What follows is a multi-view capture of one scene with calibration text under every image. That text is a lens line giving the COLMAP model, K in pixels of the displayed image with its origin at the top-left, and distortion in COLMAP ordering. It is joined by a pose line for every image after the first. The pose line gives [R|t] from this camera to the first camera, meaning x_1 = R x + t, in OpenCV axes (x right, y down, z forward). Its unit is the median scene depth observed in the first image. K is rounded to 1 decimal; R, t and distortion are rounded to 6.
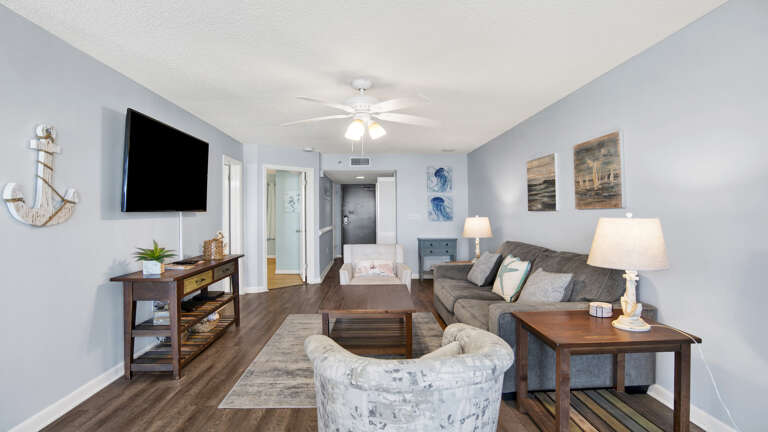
lens RADIAL K [[405.4, 0, 387.0], [0, 405.4, 214.8], [0, 0, 1]] dist [-0.069899, 0.035630]
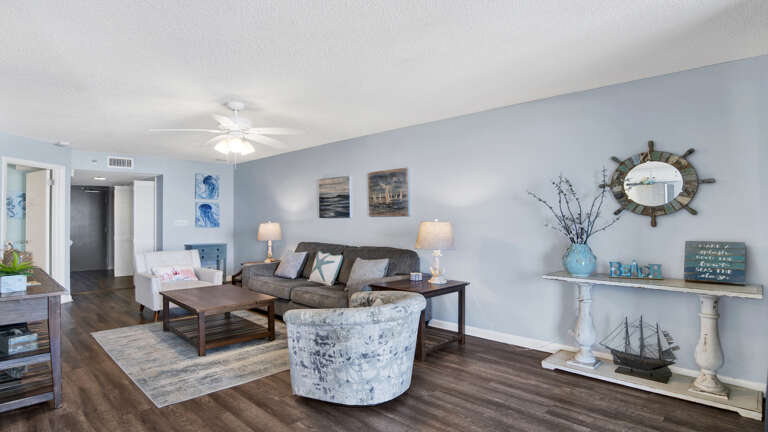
lens RADIAL K [[405.4, 0, 387.0], [0, 405.4, 214.8], [0, 0, 1]] dist [-0.069899, 0.035630]
pose [[0.727153, 0.010355, 0.686397, -0.486421], [0.002195, 0.999846, -0.017409, 0.005116], [-0.686471, 0.014166, 0.727019, -0.106425]]
